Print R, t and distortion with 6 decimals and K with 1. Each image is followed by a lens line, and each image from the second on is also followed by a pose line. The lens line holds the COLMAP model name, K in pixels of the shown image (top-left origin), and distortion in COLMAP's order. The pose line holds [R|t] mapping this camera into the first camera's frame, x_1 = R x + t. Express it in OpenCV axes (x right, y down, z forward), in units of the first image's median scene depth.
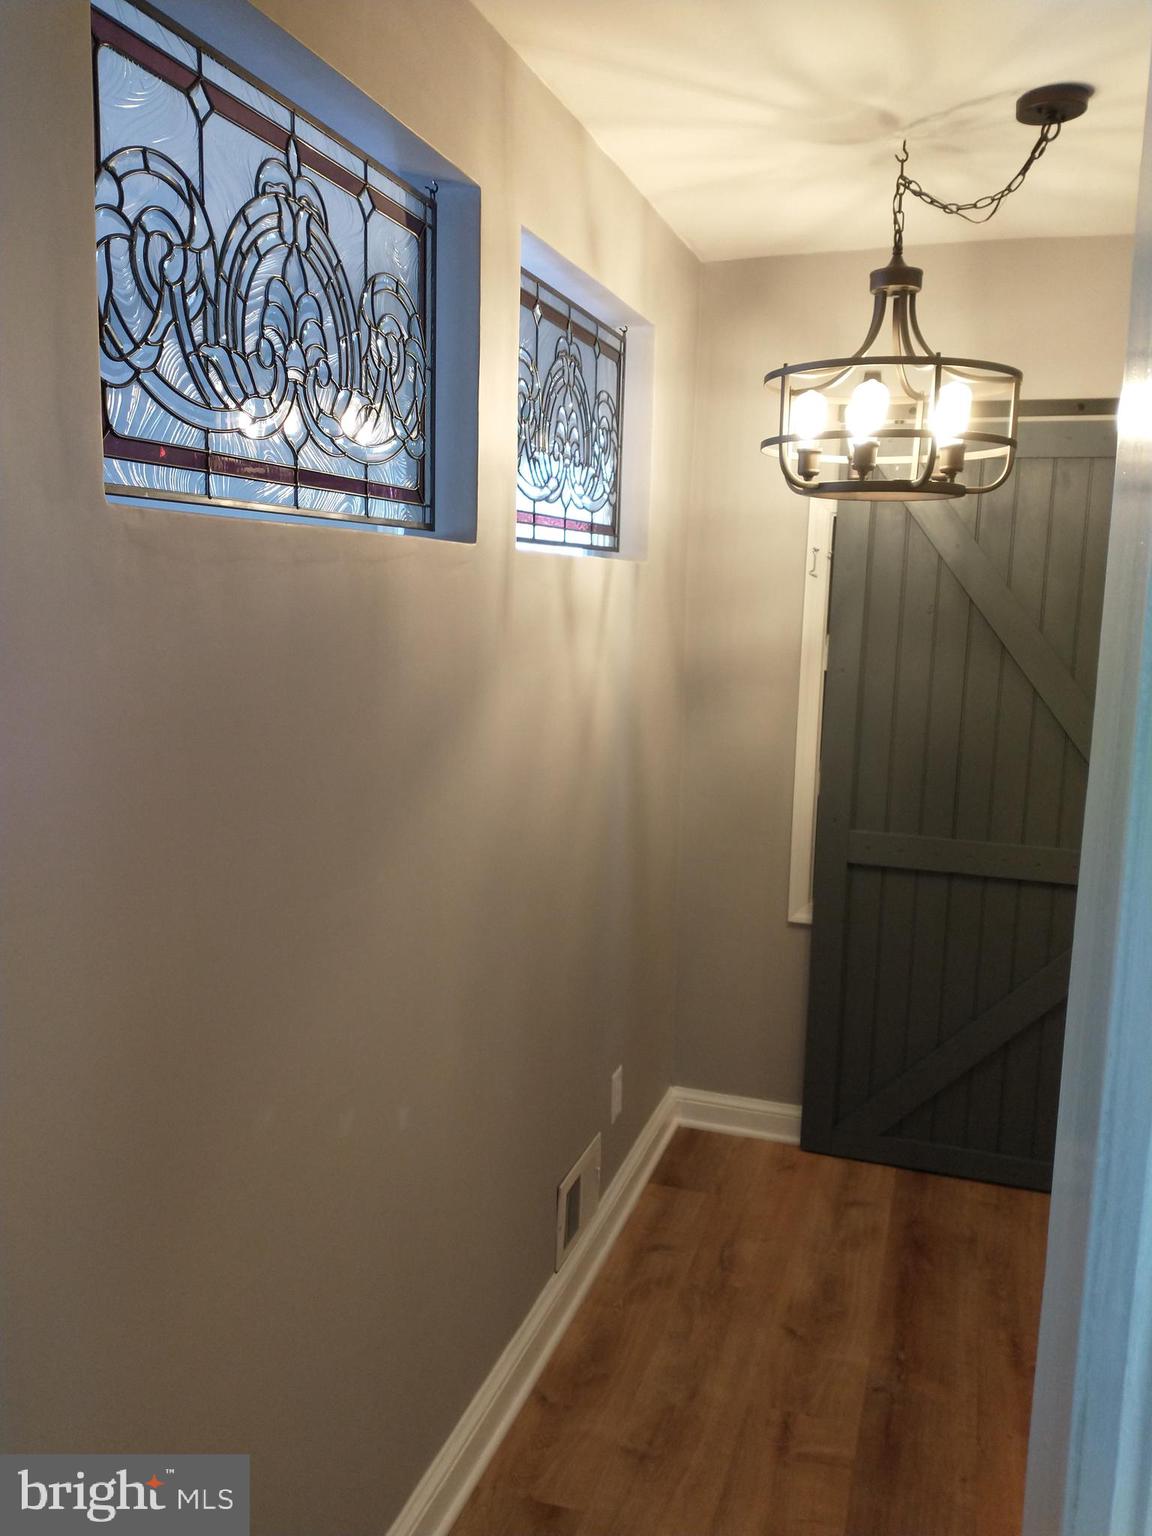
lens RADIAL K [[1223.3, 0, 576.0], [0, 1223.3, 768.0], [0, 0, 1]] dist [0.079769, -0.159583]
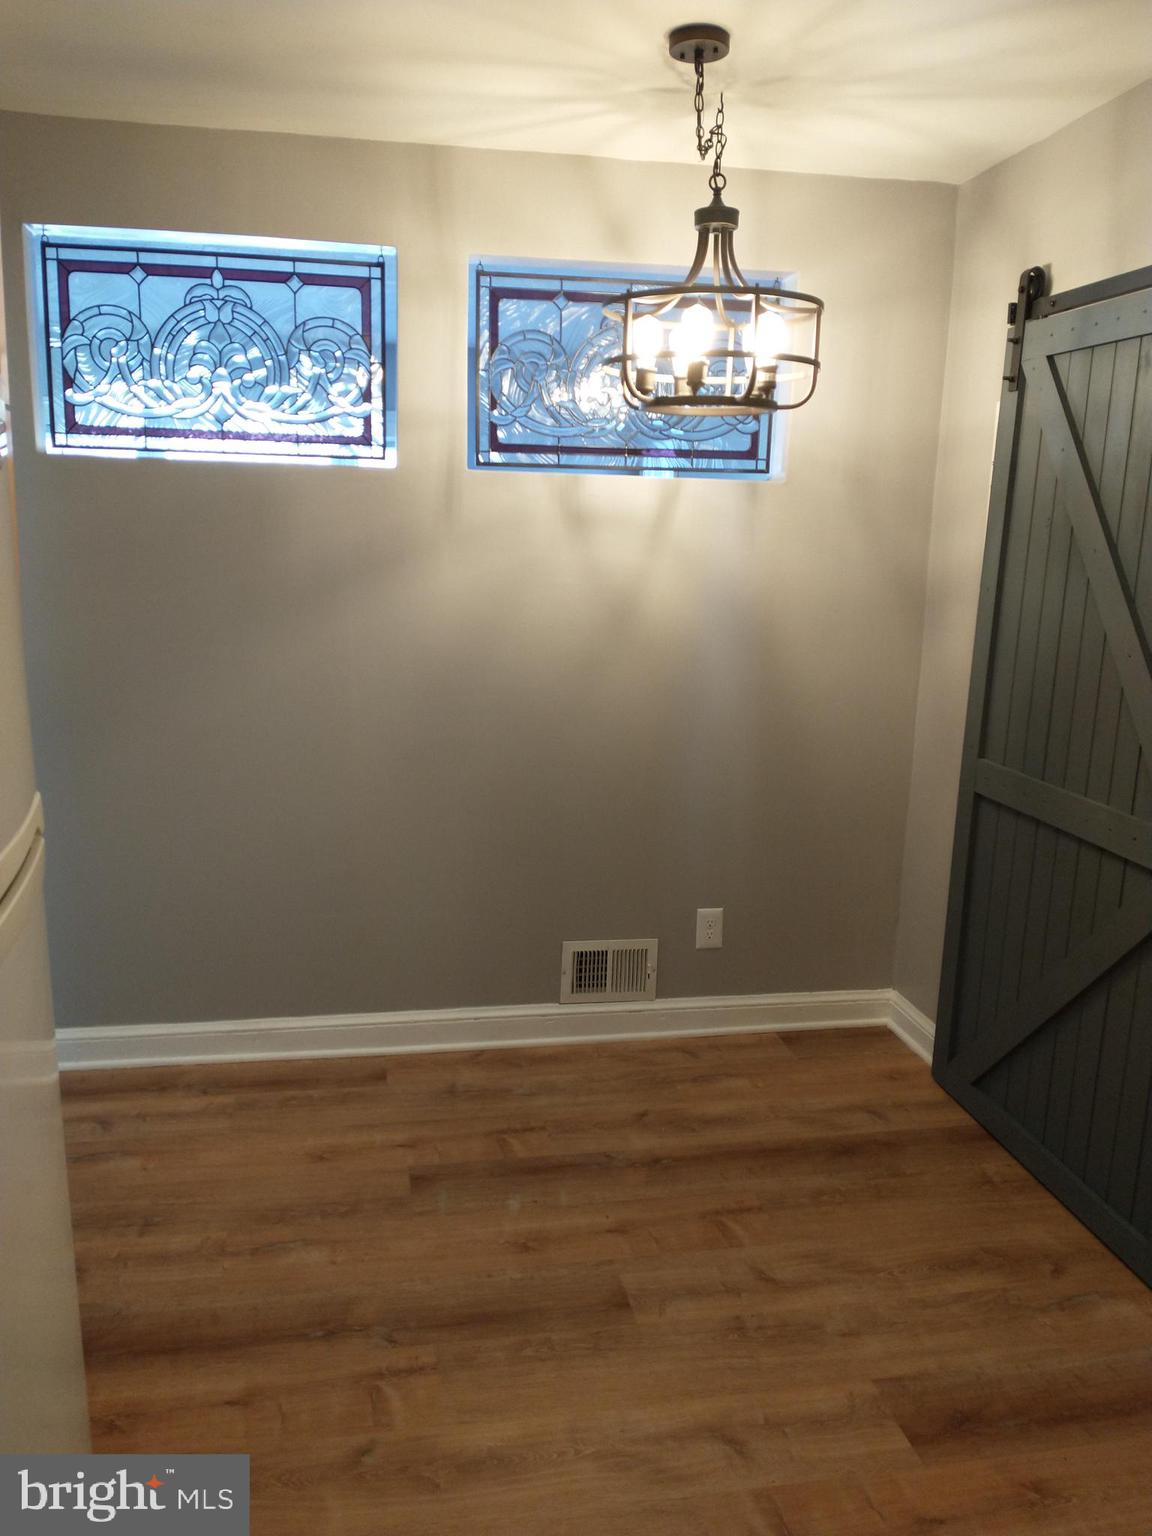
lens RADIAL K [[1223.3, 0, 576.0], [0, 1223.3, 768.0], [0, 0, 1]] dist [0.079769, -0.159583]
pose [[0.473647, 0.159530, -0.866146, 1.268161], [-0.144464, 0.984210, 0.102276, 0.008635], [0.868785, 0.076684, 0.489215, 0.365931]]
